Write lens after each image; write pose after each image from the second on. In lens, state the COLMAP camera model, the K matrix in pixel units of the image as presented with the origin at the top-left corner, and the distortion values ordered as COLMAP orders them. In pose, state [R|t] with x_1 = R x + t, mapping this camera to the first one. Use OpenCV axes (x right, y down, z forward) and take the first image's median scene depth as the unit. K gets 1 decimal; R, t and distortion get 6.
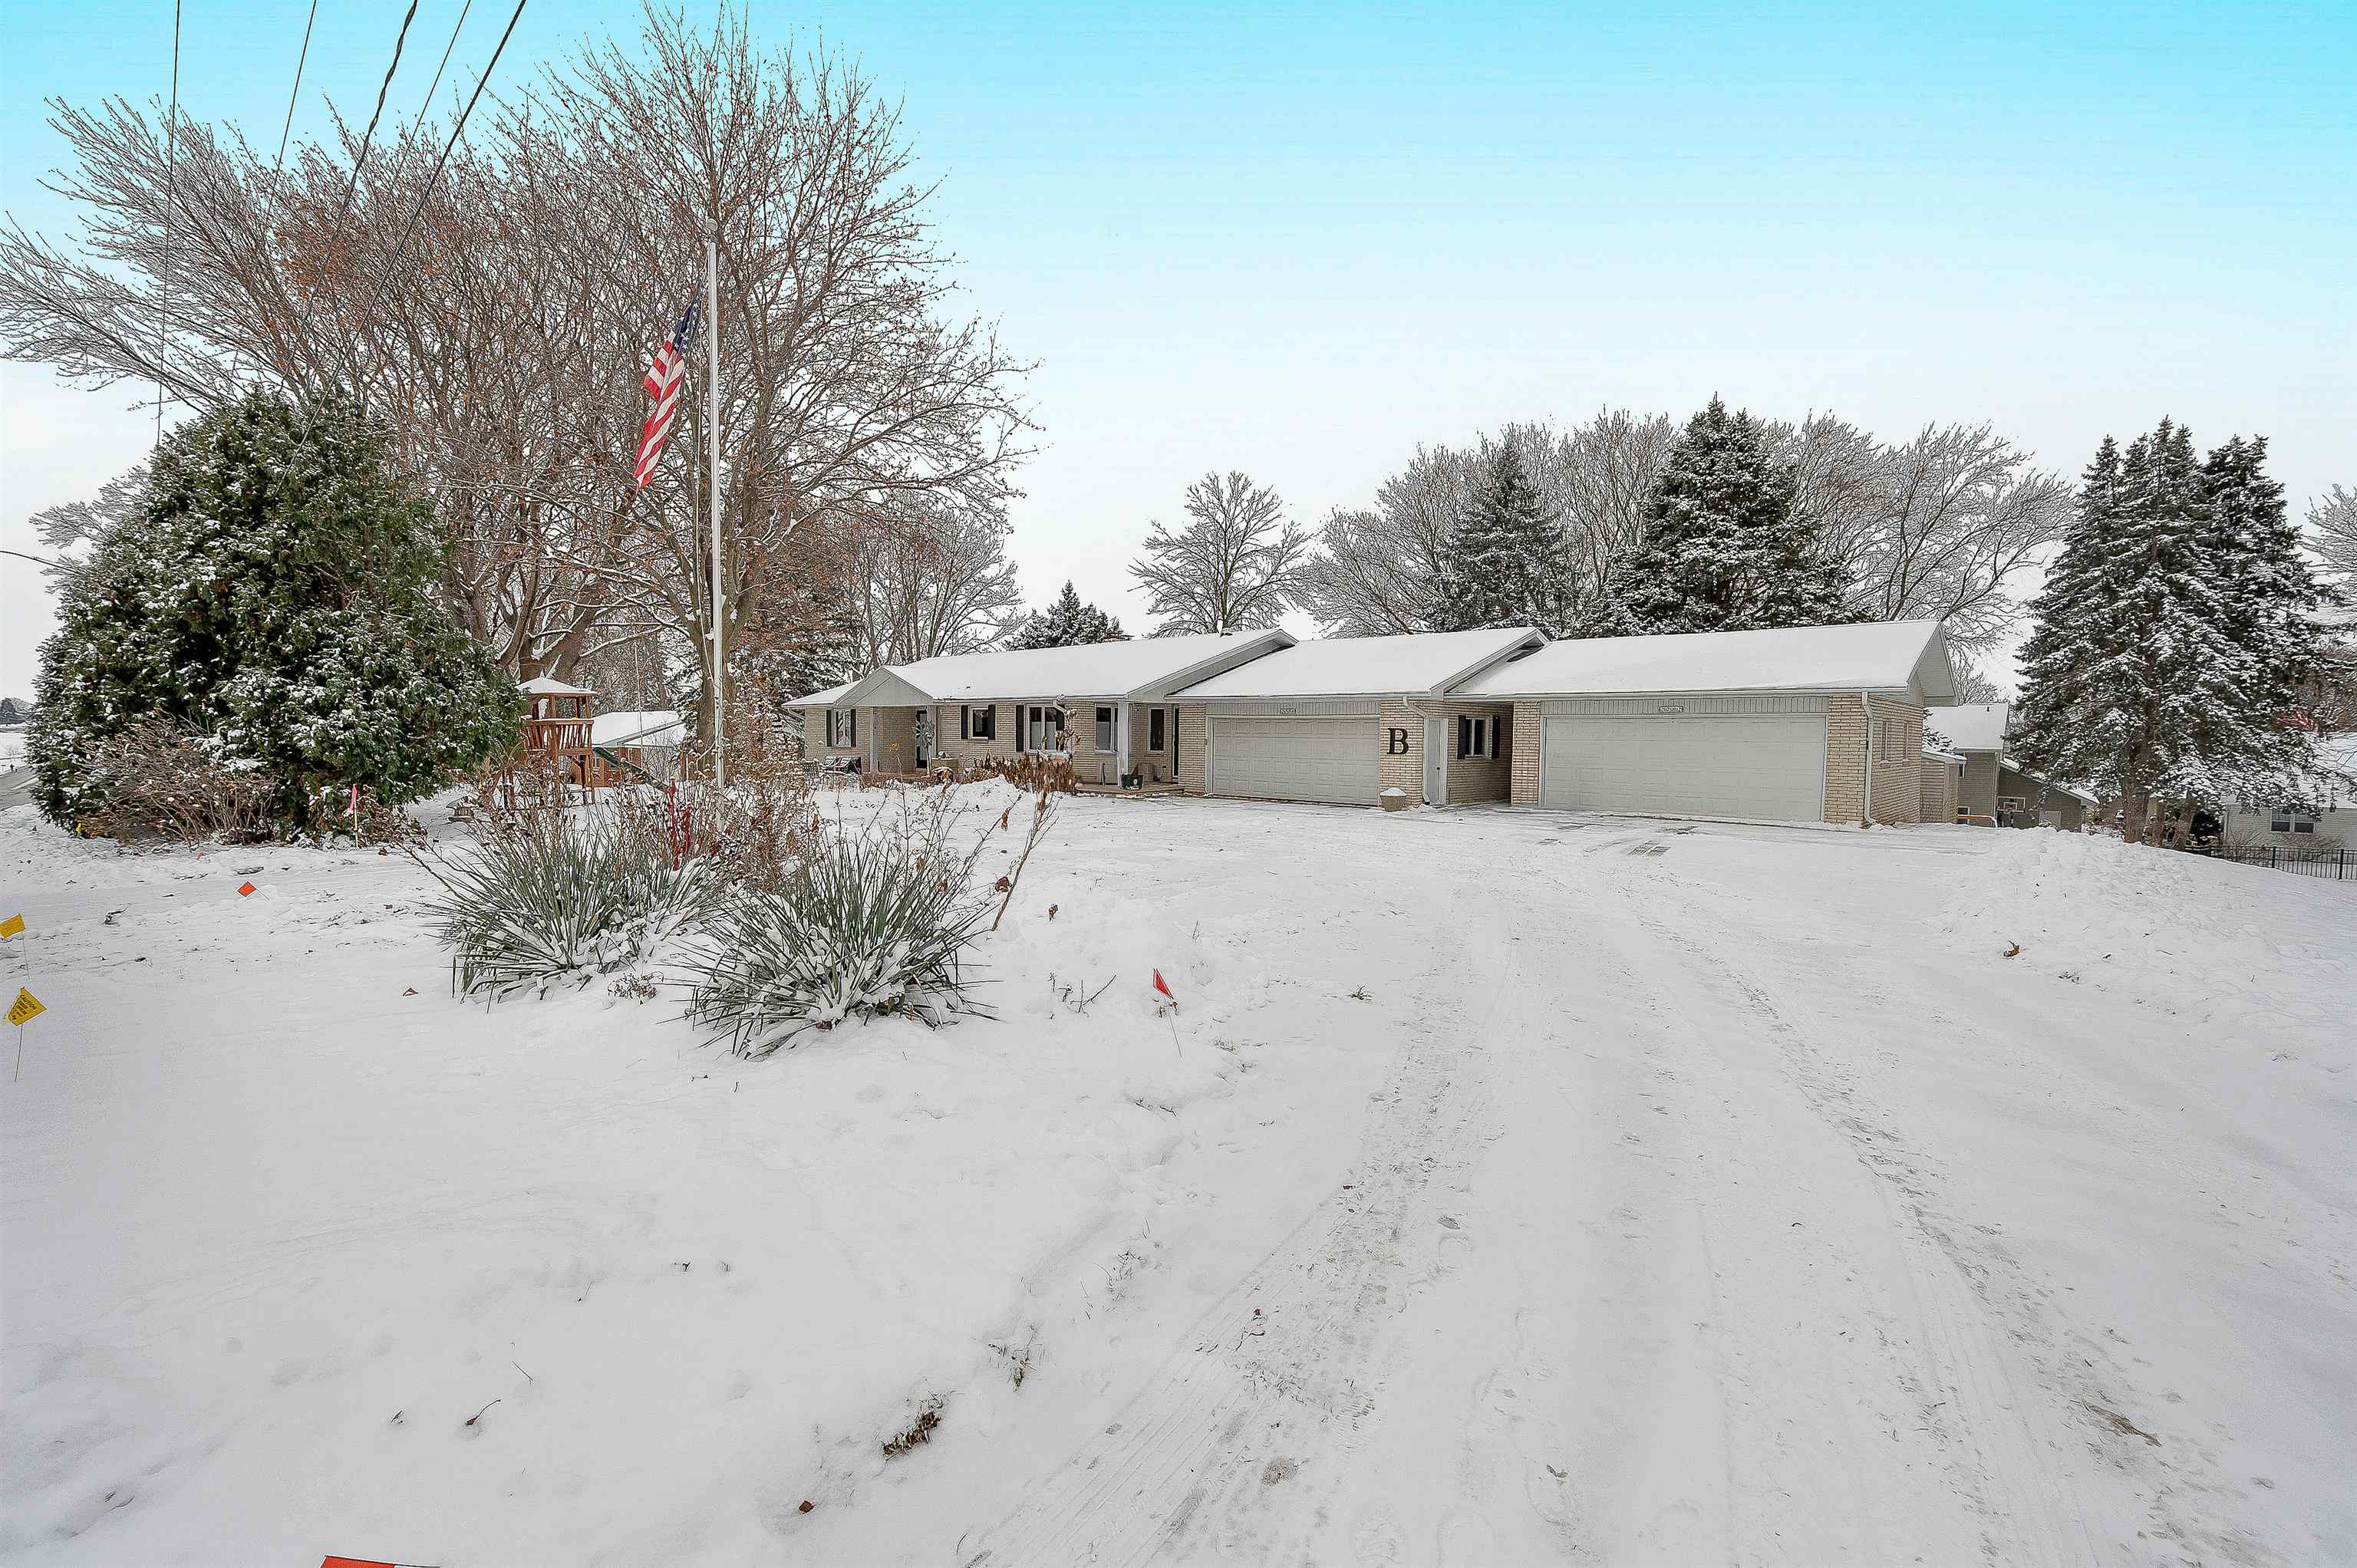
lens RADIAL K [[986.8, 0, 1182.0], [0, 986.8, 780.1], [0, 0, 1]] dist [-0.003115, -0.000103]
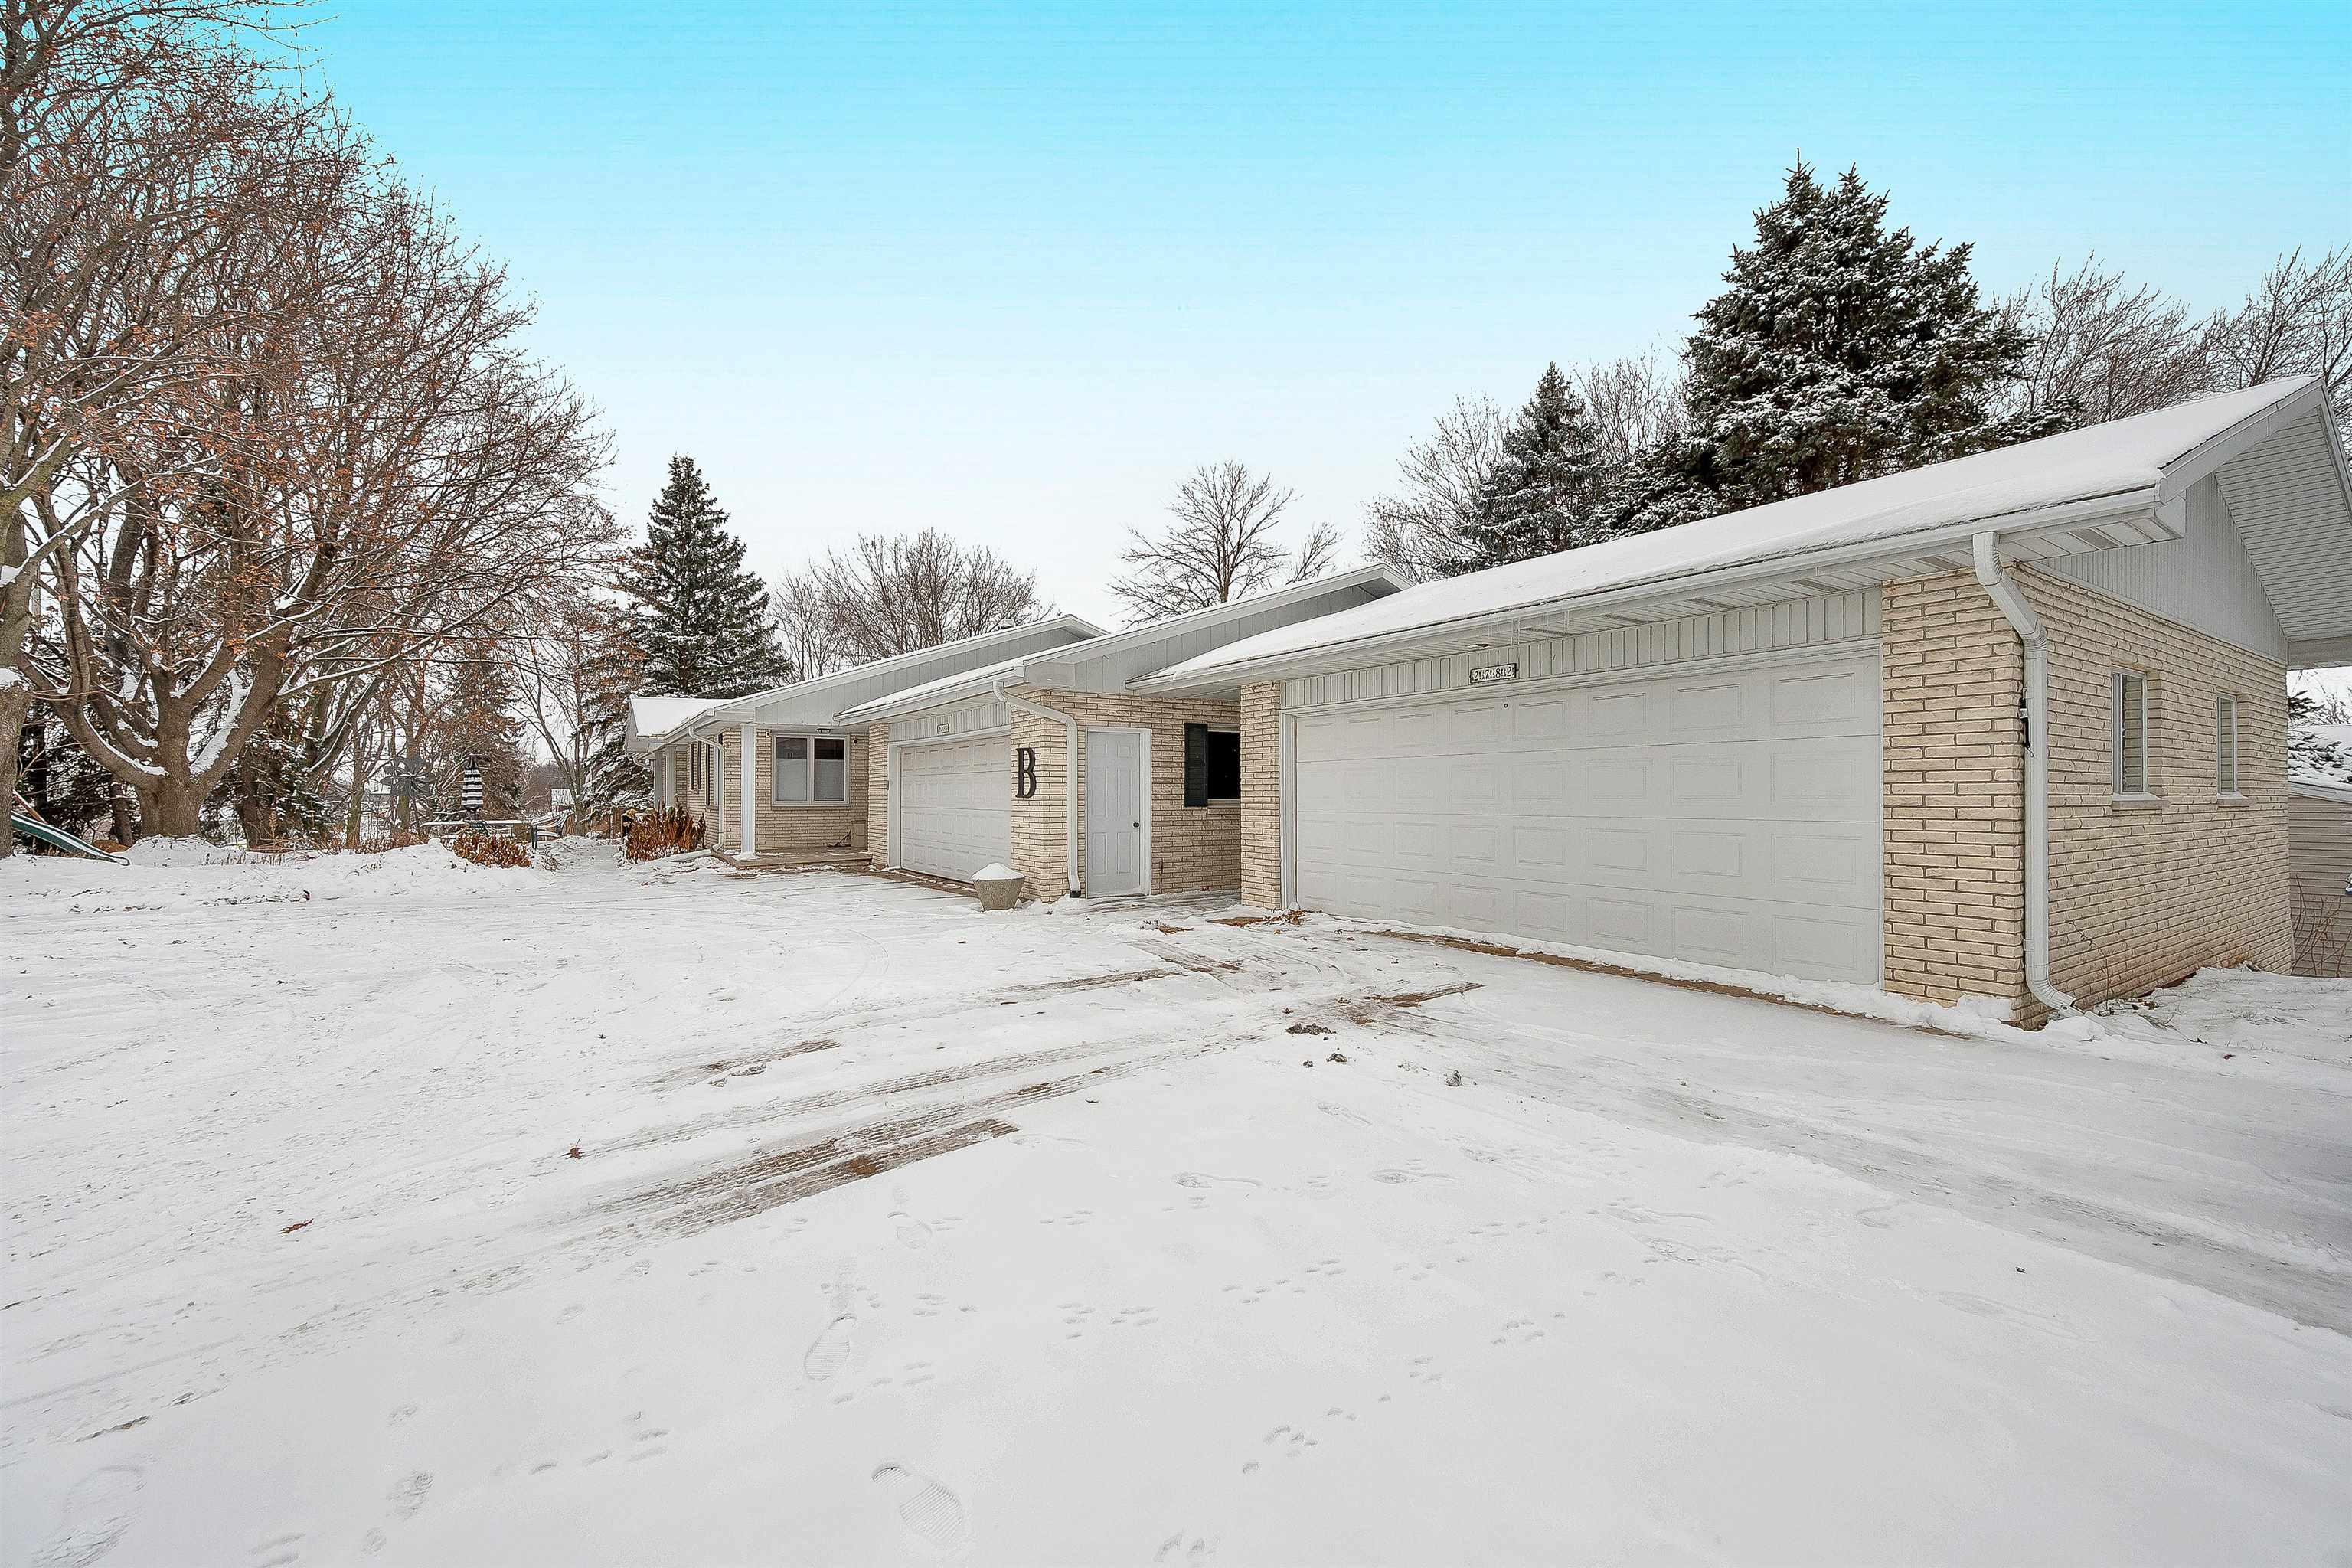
lens RADIAL K [[954.2, 0, 1169.6], [0, 954.2, 790.7], [0, 0, 1]] dist [-0.001389, 0.000371]
pose [[0.972481, -0.012015, -0.232671, 0.394753], [0.000069, 0.998684, -0.051283, -0.003808], [0.232981, 0.049855, 0.971203, 0.512121]]
